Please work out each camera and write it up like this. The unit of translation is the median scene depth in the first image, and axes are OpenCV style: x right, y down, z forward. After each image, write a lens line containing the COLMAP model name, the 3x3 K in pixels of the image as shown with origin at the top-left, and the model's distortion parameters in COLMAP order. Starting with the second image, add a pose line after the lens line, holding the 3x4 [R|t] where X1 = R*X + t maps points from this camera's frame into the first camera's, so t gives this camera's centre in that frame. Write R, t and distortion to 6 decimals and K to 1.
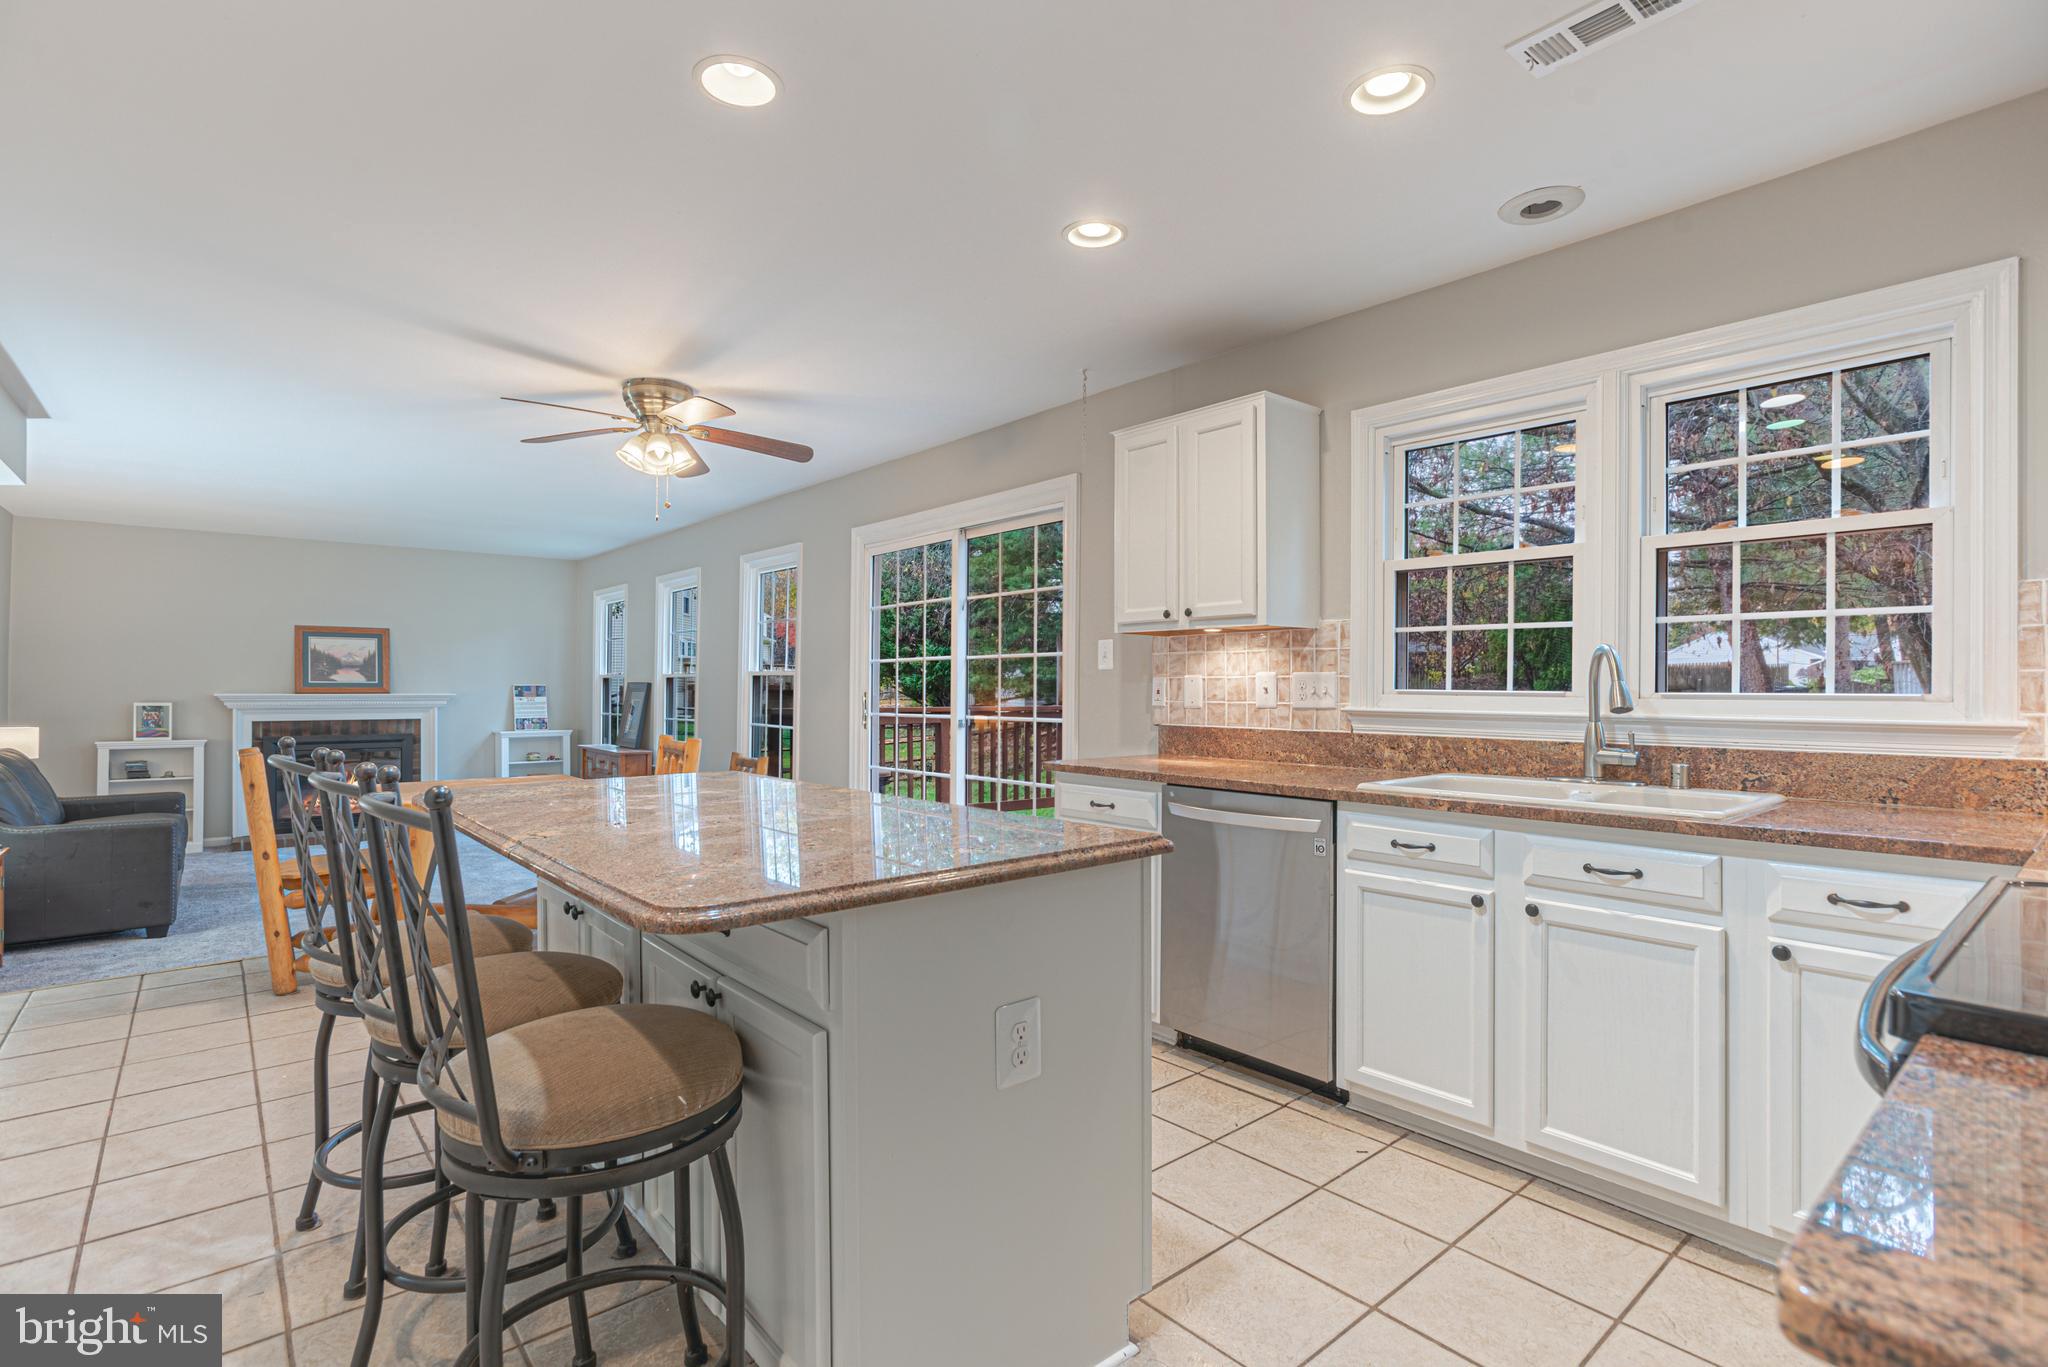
lens RADIAL K [[972.4, 0, 1026.0], [0, 972.4, 682.6], [0, 0, 1]] dist [-0.030128, 0.015804]
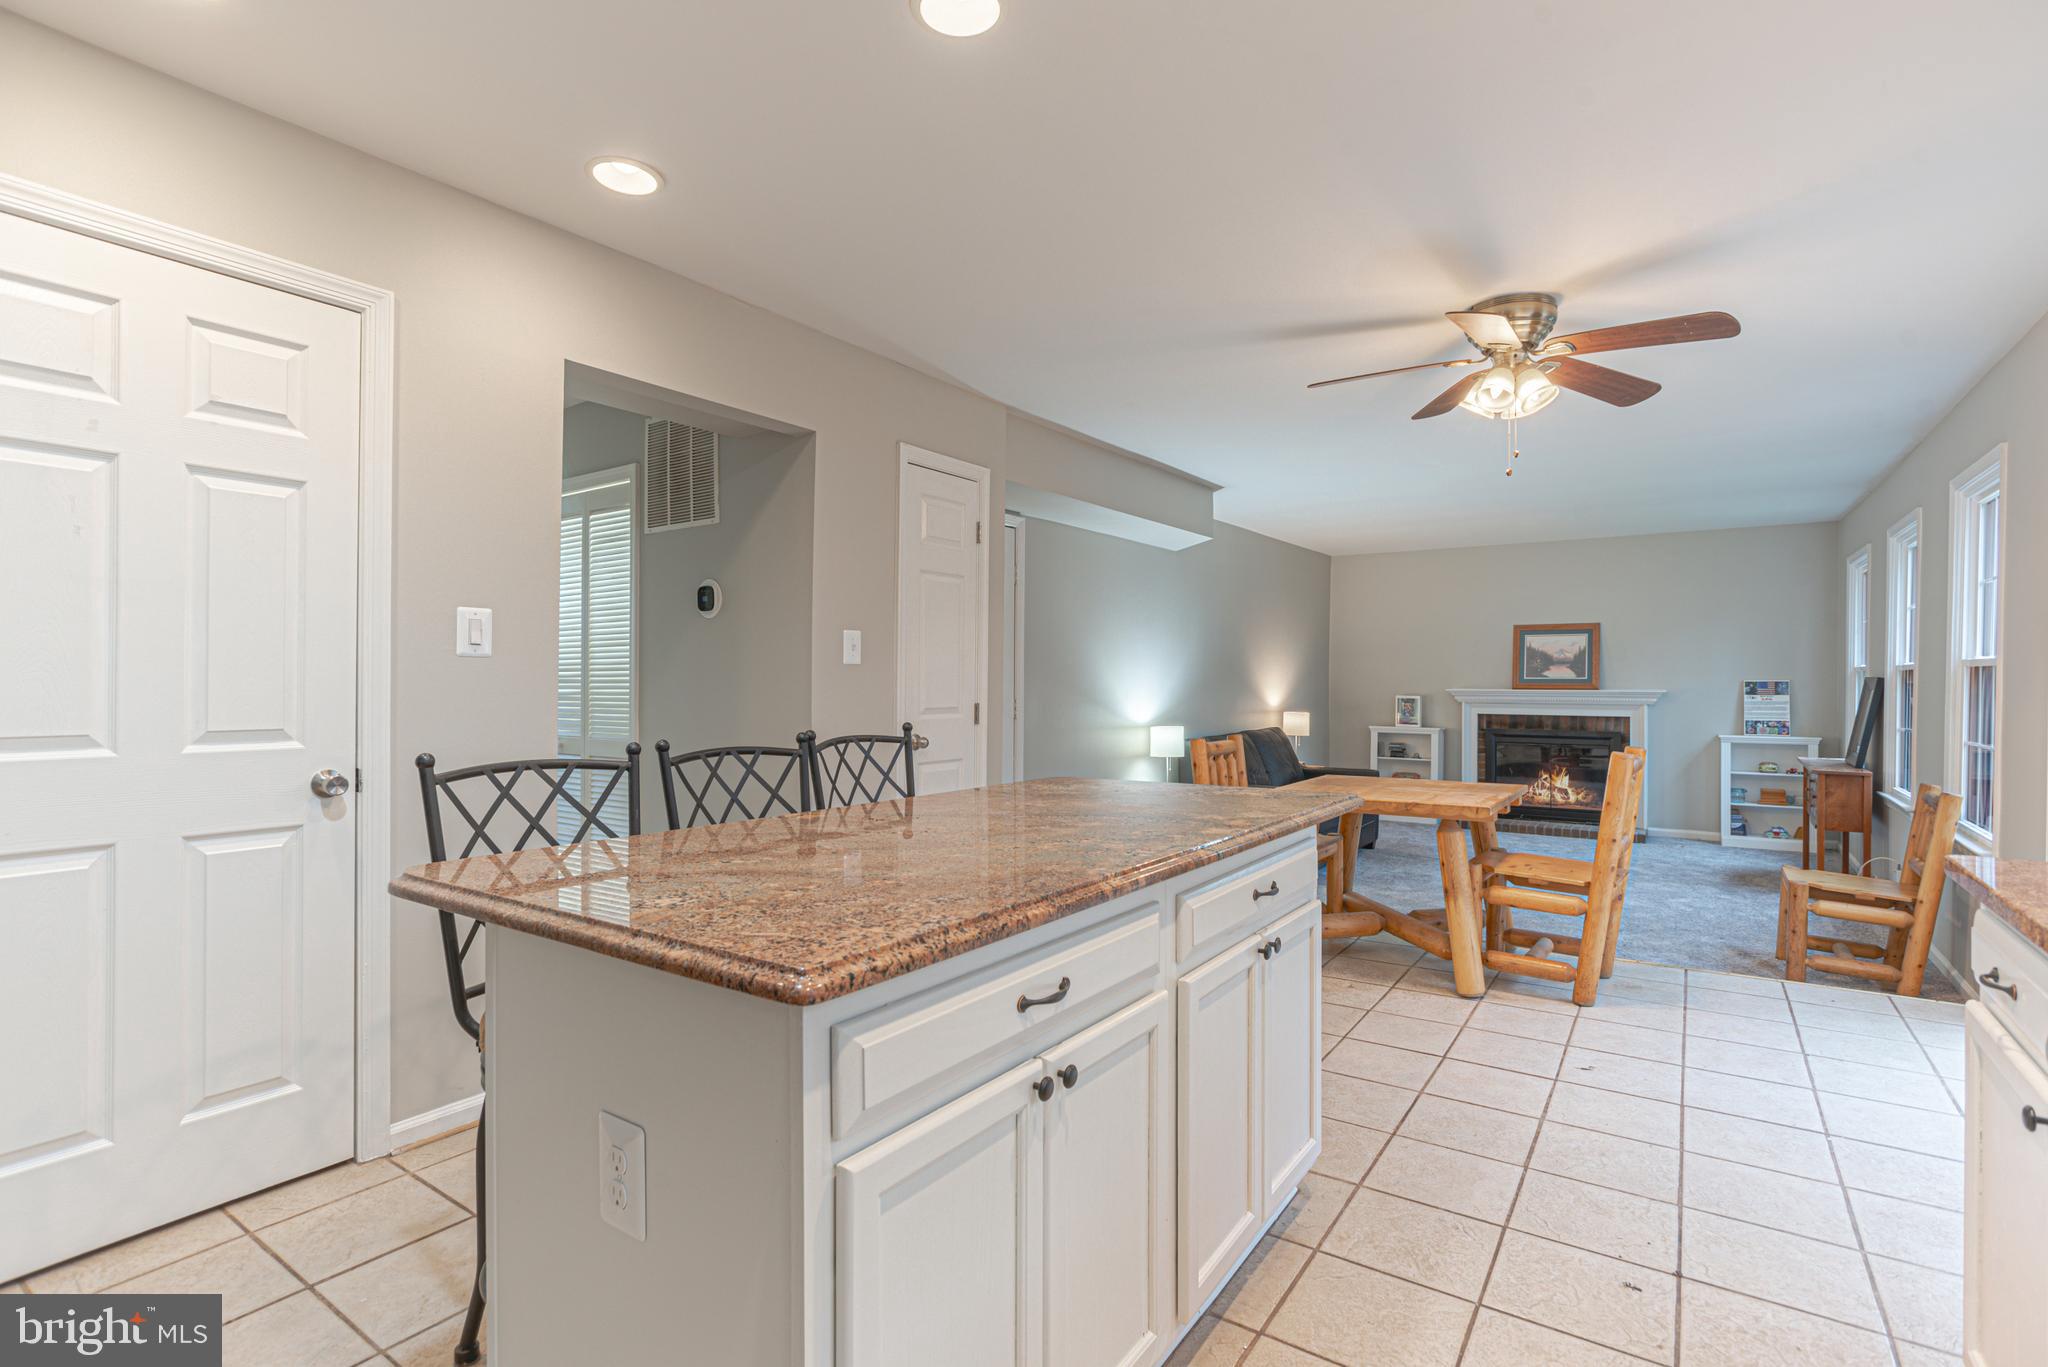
lens RADIAL K [[972.4, 0, 1018.8], [0, 972.4, 686.1], [0, 0, 1]] dist [-0.030128, 0.015804]
pose [[0.255422, 0.003807, -0.966822, 0.232963], [0.004859, 0.999975, 0.005221, -0.000288], [0.966817, -0.006031, 0.255397, 0.331822]]
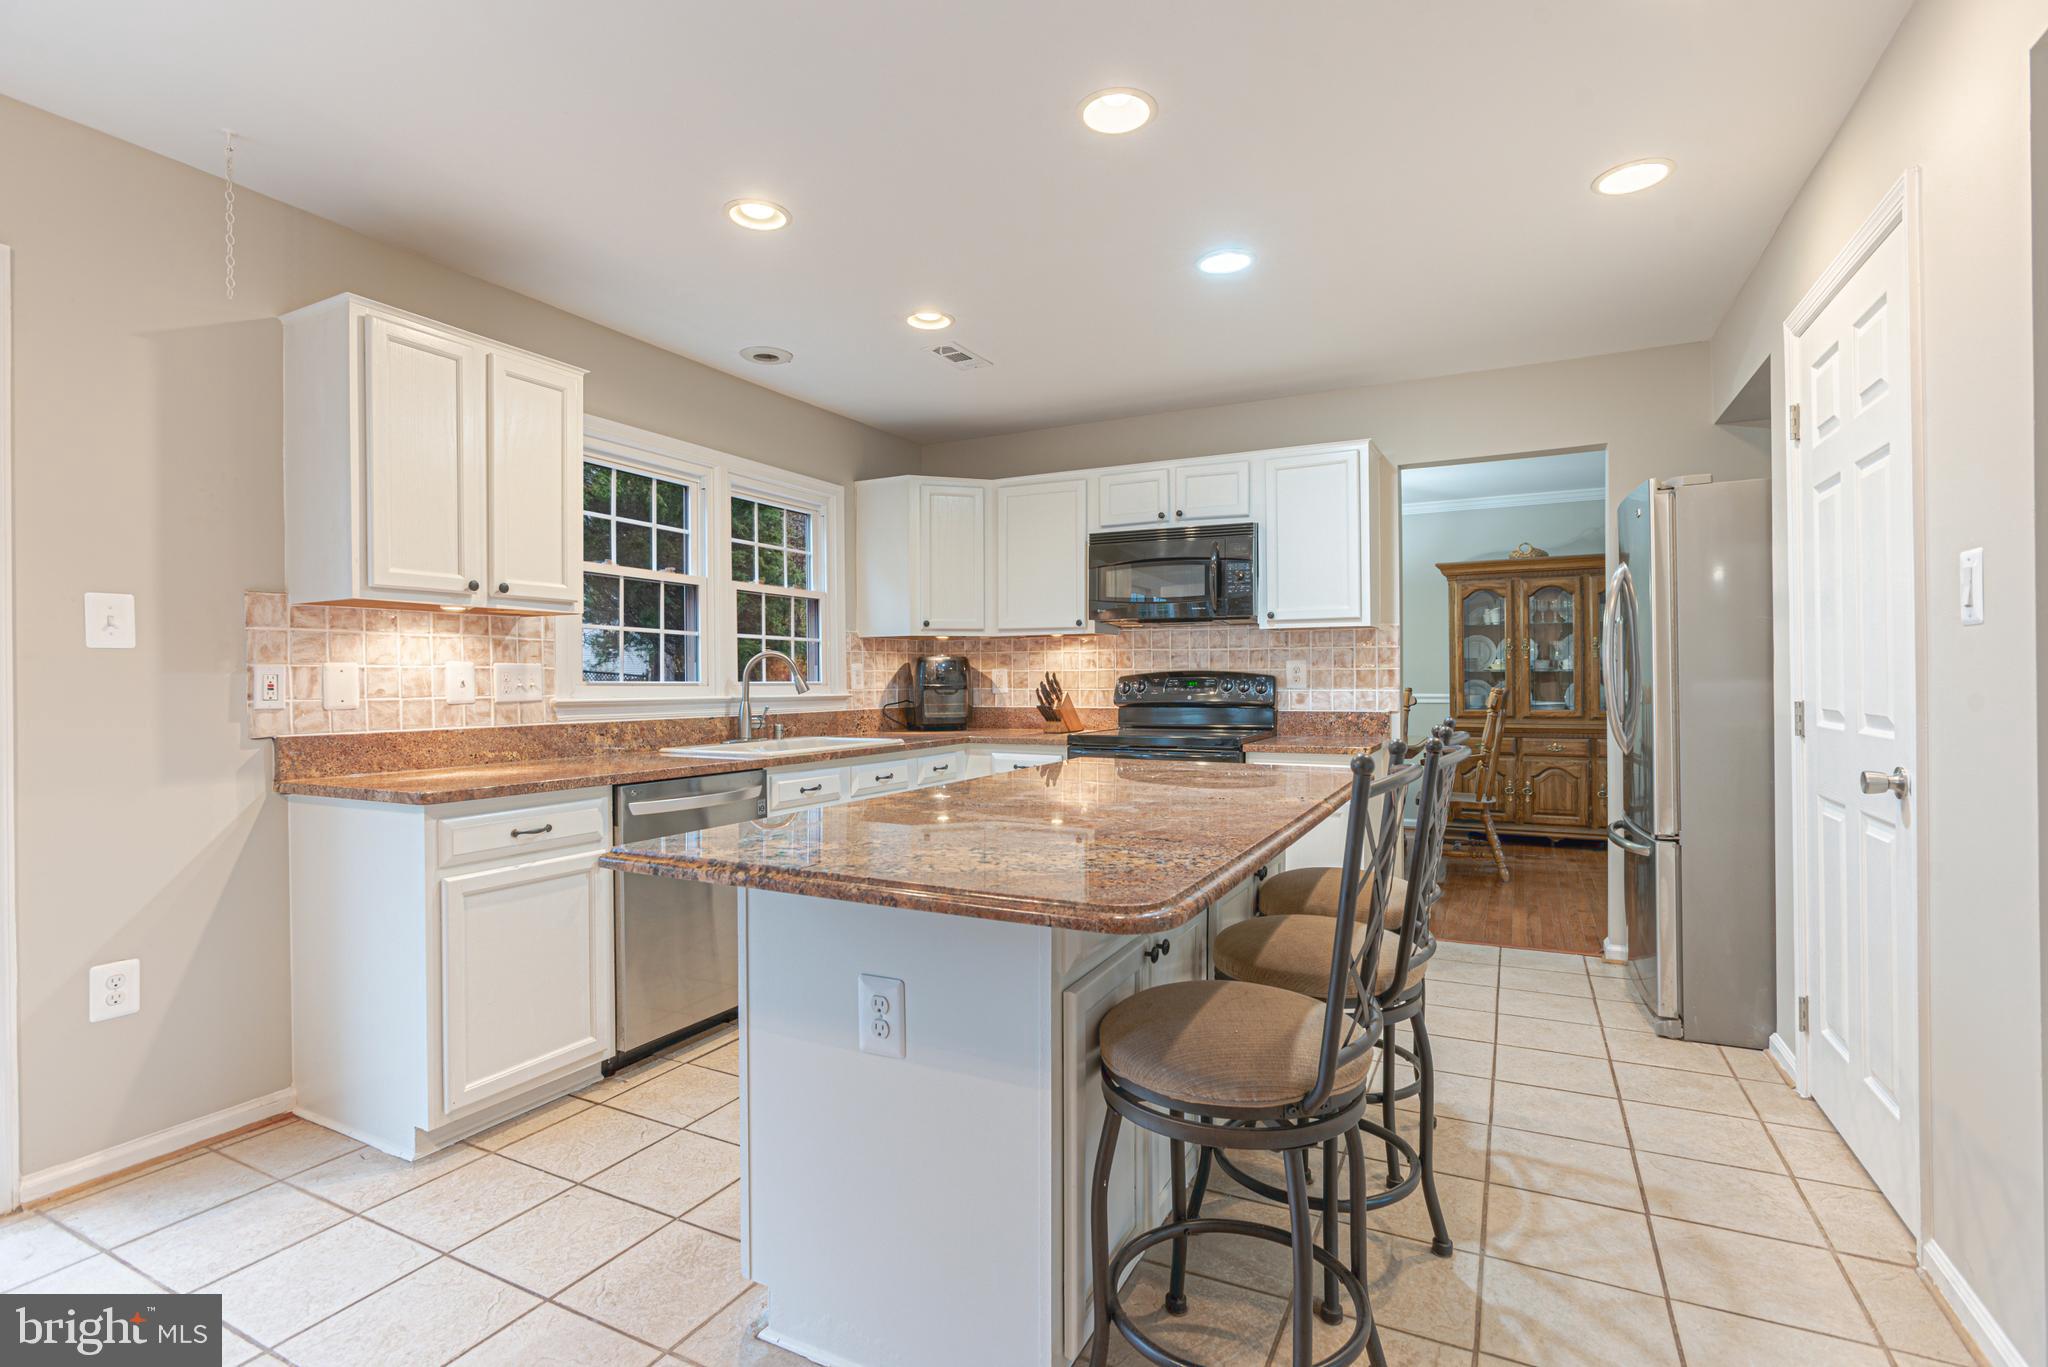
lens RADIAL K [[972.4, 0, 1019.5], [0, 972.4, 679.7], [0, 0, 1]] dist [-0.030128, 0.015804]
pose [[-0.378637, 0.000651, 0.925545, -0.508218], [0.001127, 0.999999, -0.000243, 0.004018], [-0.925545, 0.000951, -0.378637, 0.610861]]
